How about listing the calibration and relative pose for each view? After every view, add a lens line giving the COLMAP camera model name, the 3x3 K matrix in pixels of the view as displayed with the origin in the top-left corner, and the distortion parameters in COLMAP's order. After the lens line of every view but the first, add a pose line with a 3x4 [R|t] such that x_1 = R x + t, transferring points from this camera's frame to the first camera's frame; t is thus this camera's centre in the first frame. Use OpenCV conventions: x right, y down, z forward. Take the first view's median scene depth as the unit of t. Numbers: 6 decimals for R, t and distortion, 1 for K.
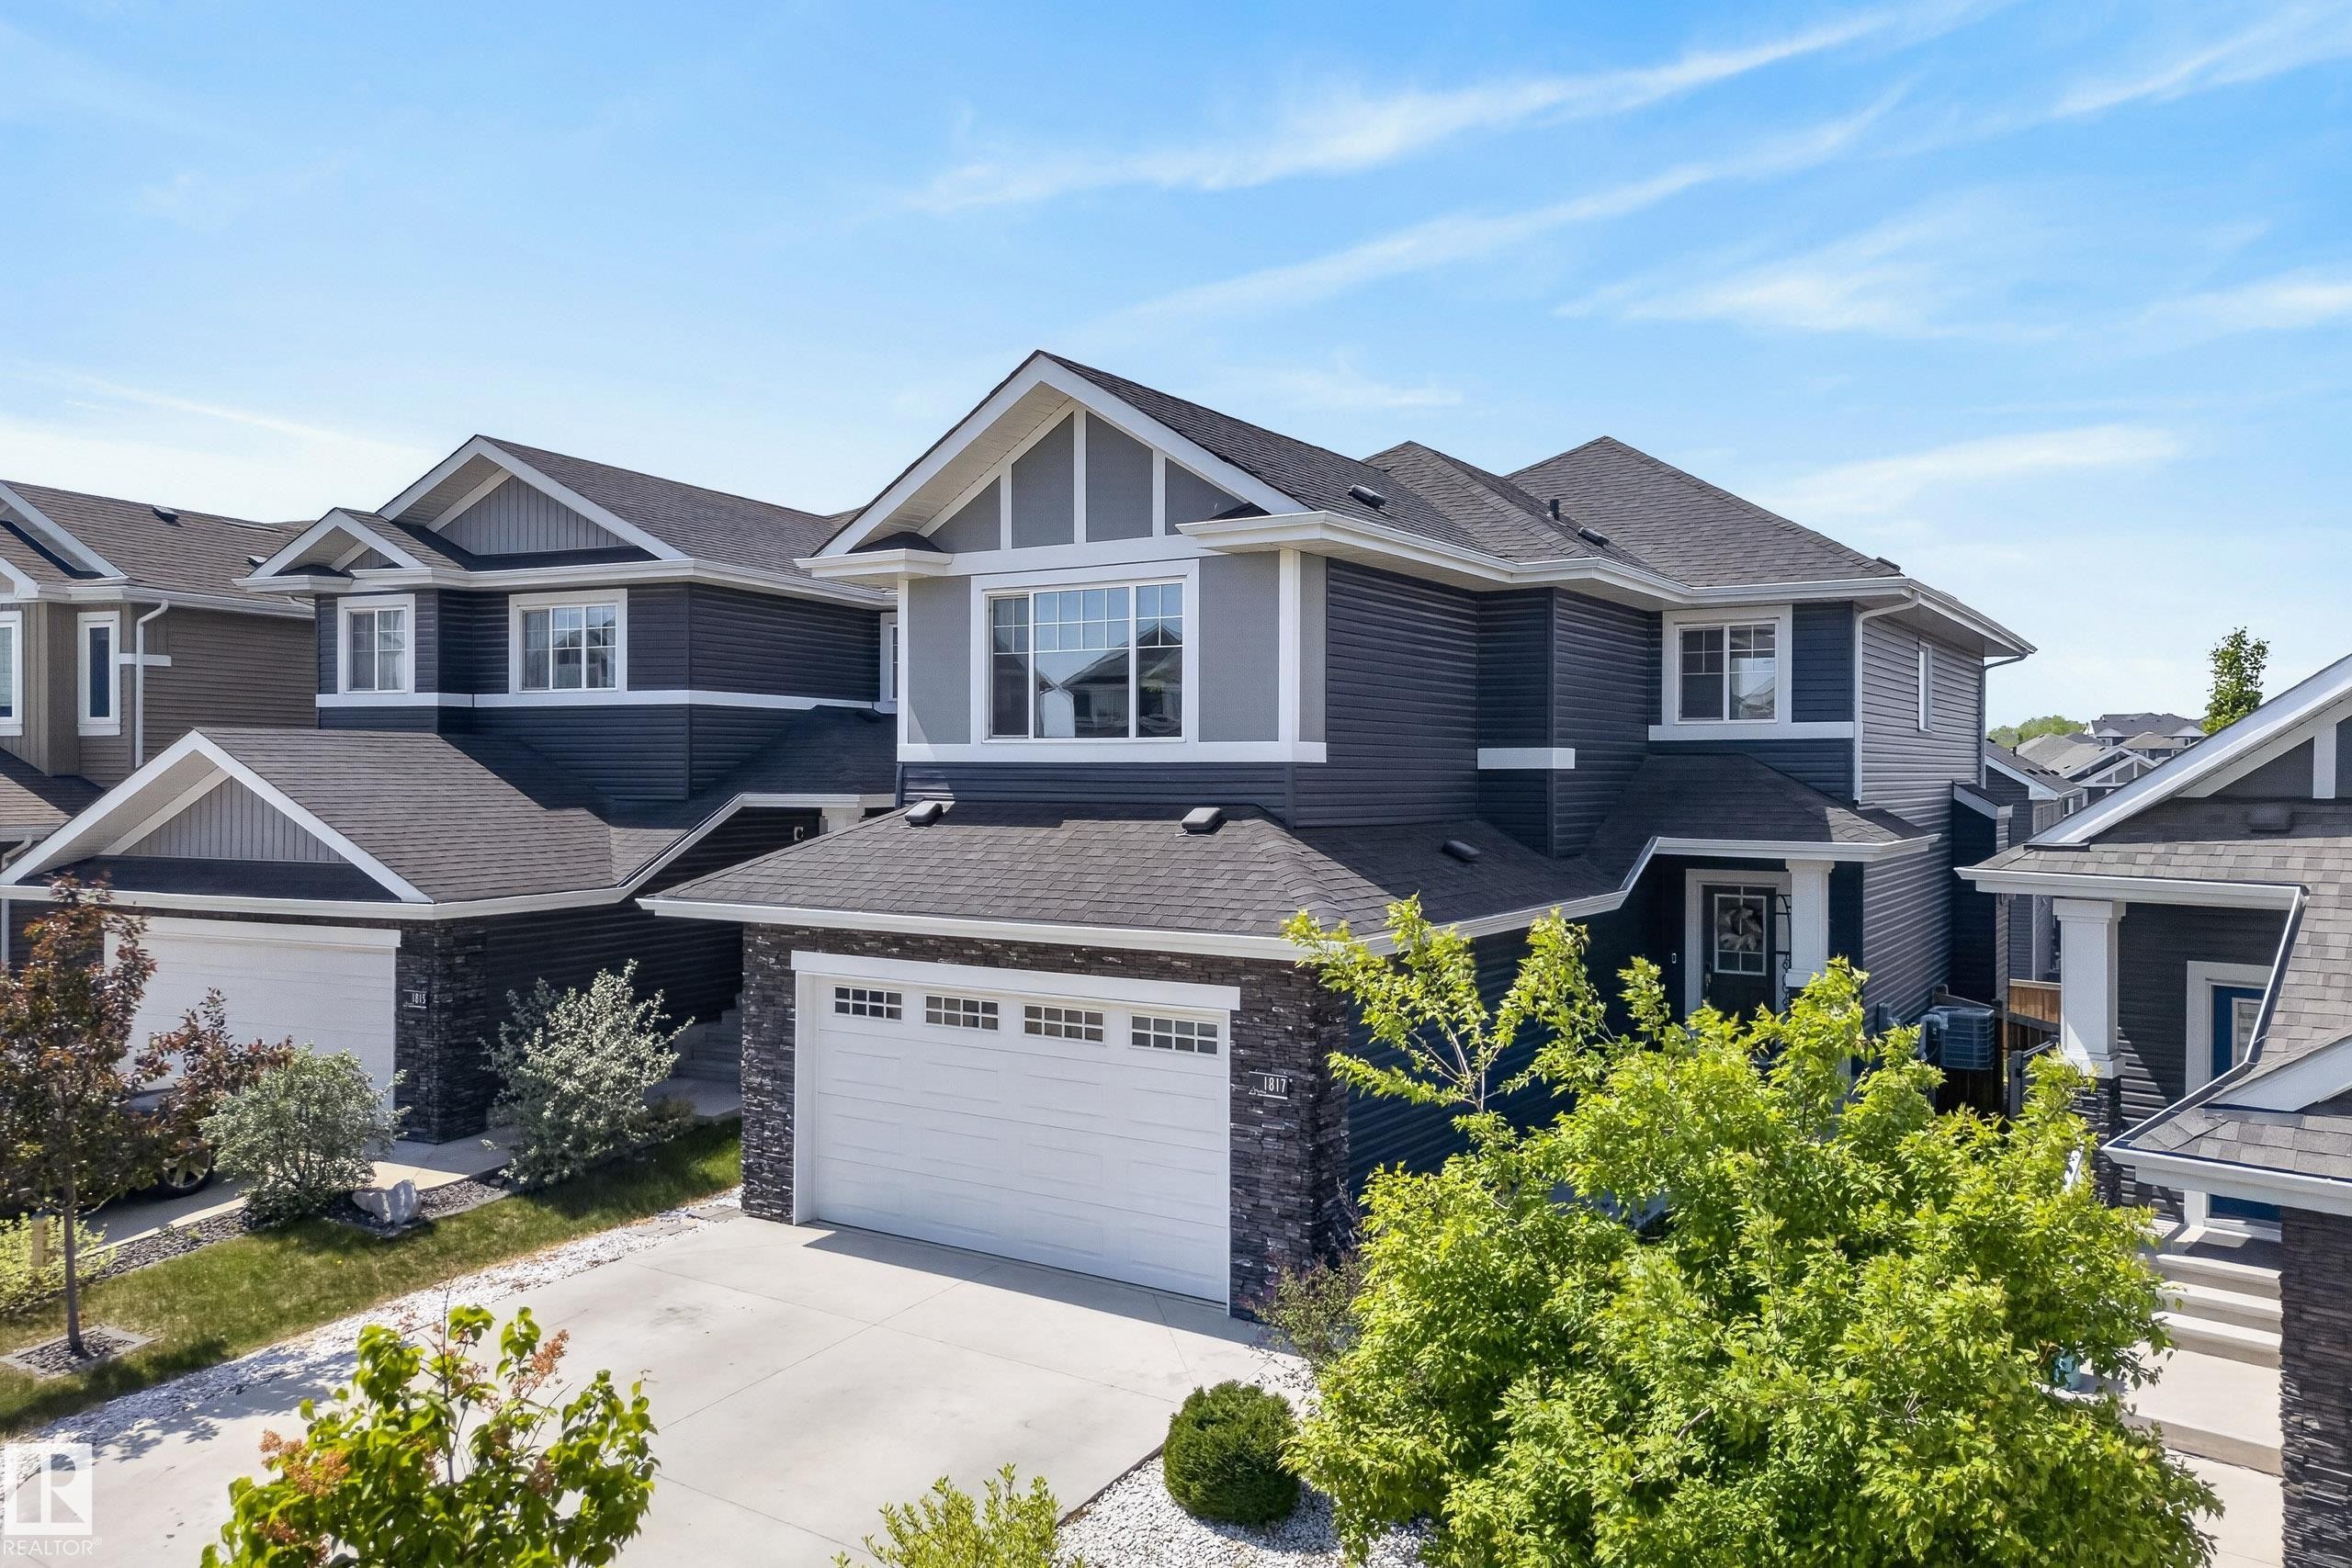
lens RADIAL K [[1645.7, 0, 1195.5], [0, 1645.7, 768.4], [0, 0, 1]] dist [0.064331, -0.052534]
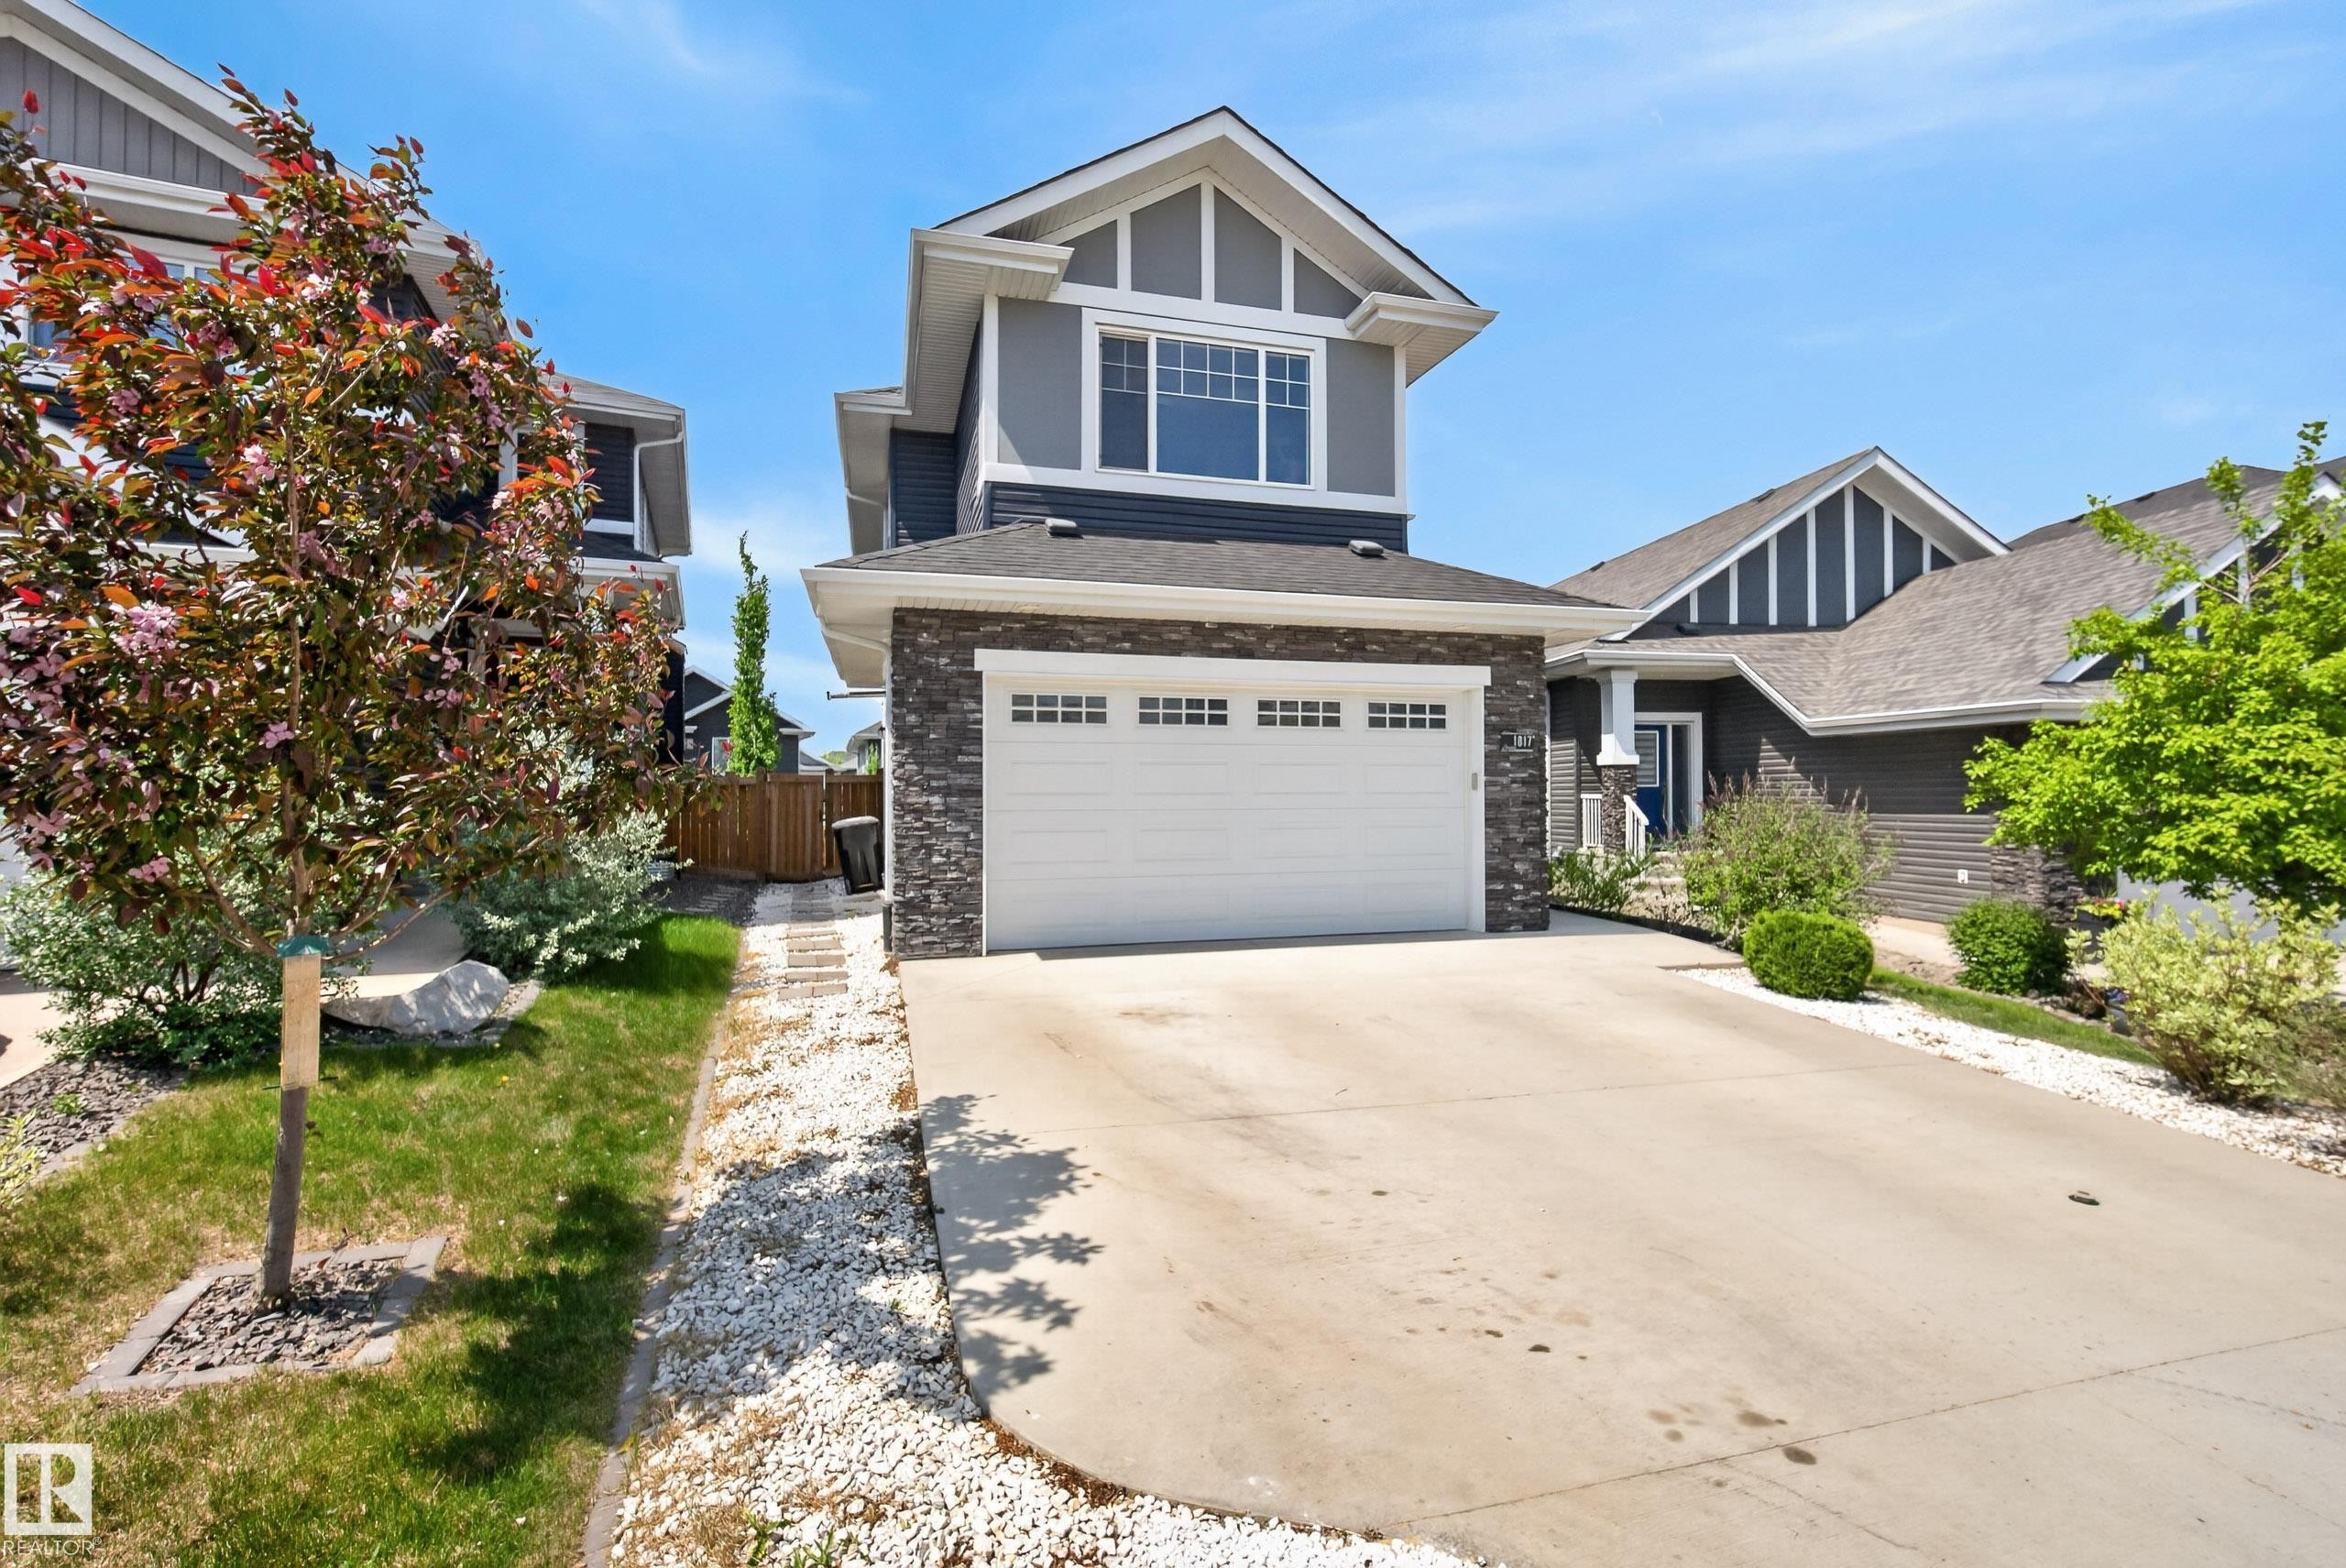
lens RADIAL K [[1018.3, 0, 1178.4], [0, 1018.3, 770.7], [0, 0, 1]] dist [-0.016658, 0.004815]
pose [[0.661765, 0.007236, 0.749677, -0.580021], [0.003612, 0.999911, -0.012840, 0.182846], [-0.749703, 0.011205, 0.661680, 0.559042]]
